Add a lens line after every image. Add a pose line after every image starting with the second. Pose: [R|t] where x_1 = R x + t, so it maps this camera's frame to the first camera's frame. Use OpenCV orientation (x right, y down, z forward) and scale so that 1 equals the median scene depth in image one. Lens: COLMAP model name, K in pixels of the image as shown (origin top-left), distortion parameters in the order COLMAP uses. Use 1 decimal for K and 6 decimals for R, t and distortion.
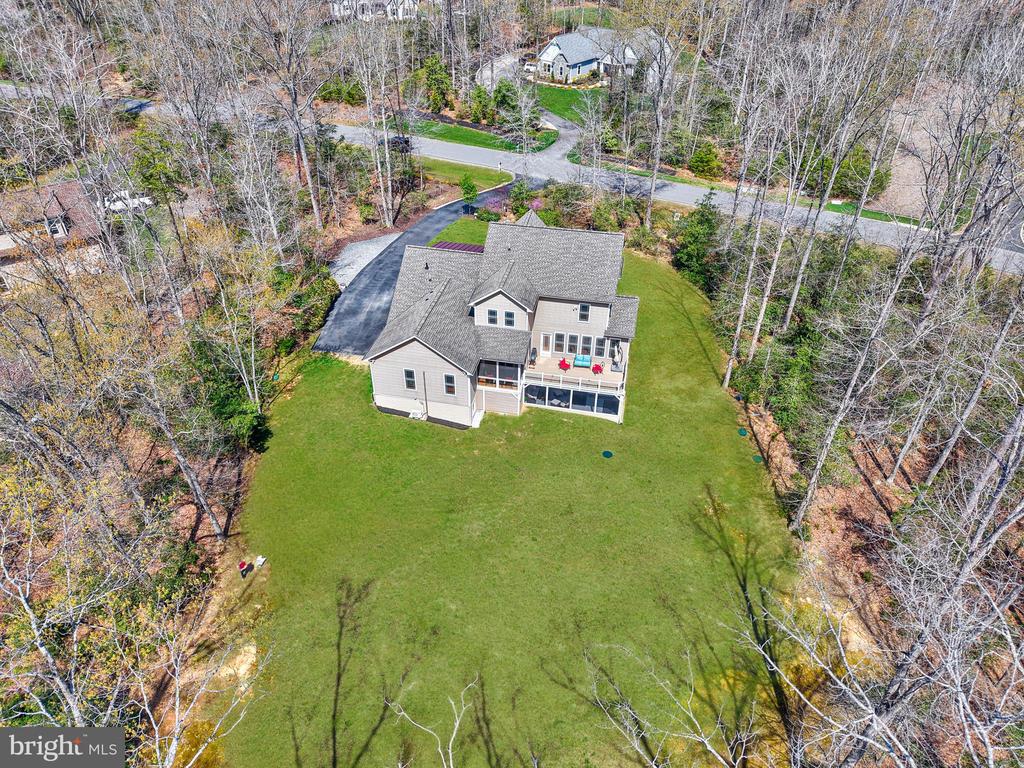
lens RADIAL K [[703.0, 0, 512.0], [0, 703.0, 384.0], [0, 0, 1]] dist [0.025569, -0.003951]
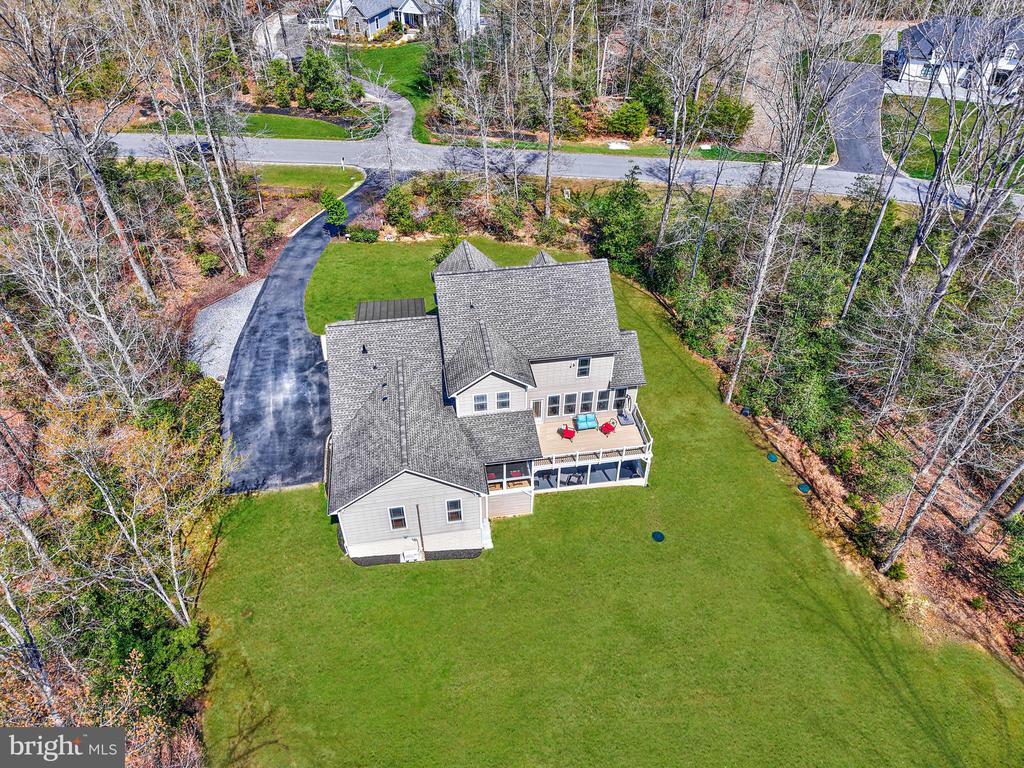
lens RADIAL K [[710.7, 0, 513.2], [0, 710.7, 365.8], [0, 0, 1]] dist [0.076935, -0.120391]
pose [[0.936411, -0.226818, 0.267745, -0.184172], [0.211504, 0.973664, 0.085120, -0.185198], [-0.280001, -0.023078, 0.959722, 0.245738]]
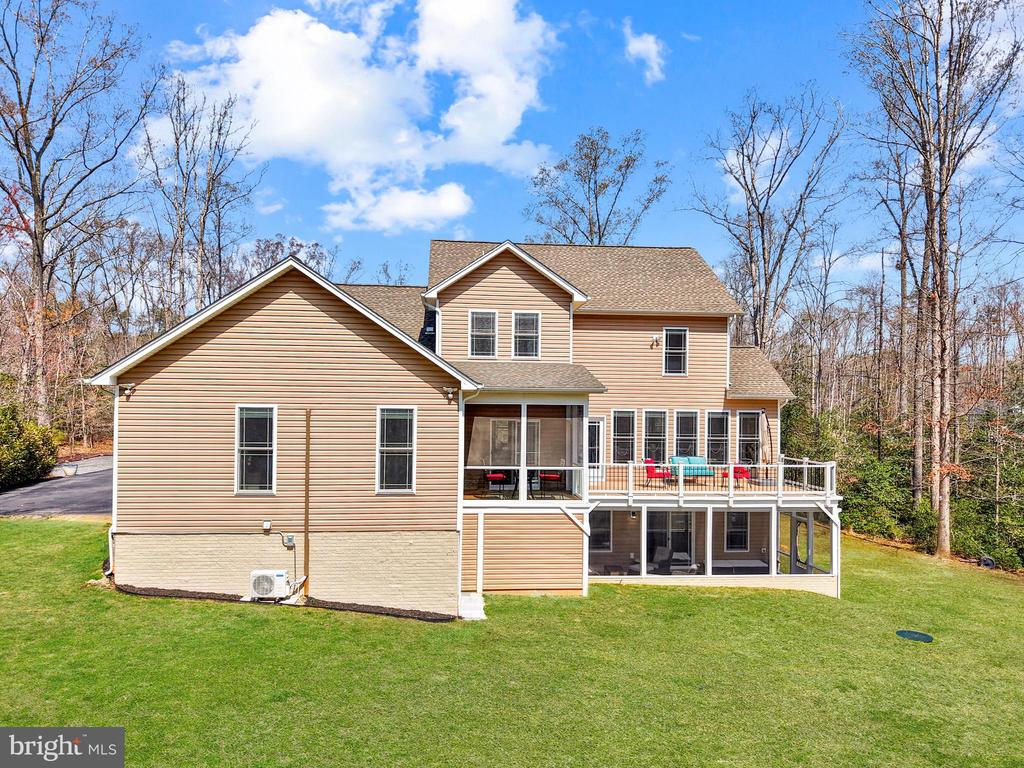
lens RADIAL K [[703.0, 0, 512.0], [0, 703.0, 384.0], [0, 0, 1]] dist [0.025569, -0.003951]
pose [[0.959972, 0.008205, 0.279977, -0.117640], [0.165360, 0.790189, -0.590134, 0.156357], [-0.226076, 0.612809, 0.757202, 0.689246]]
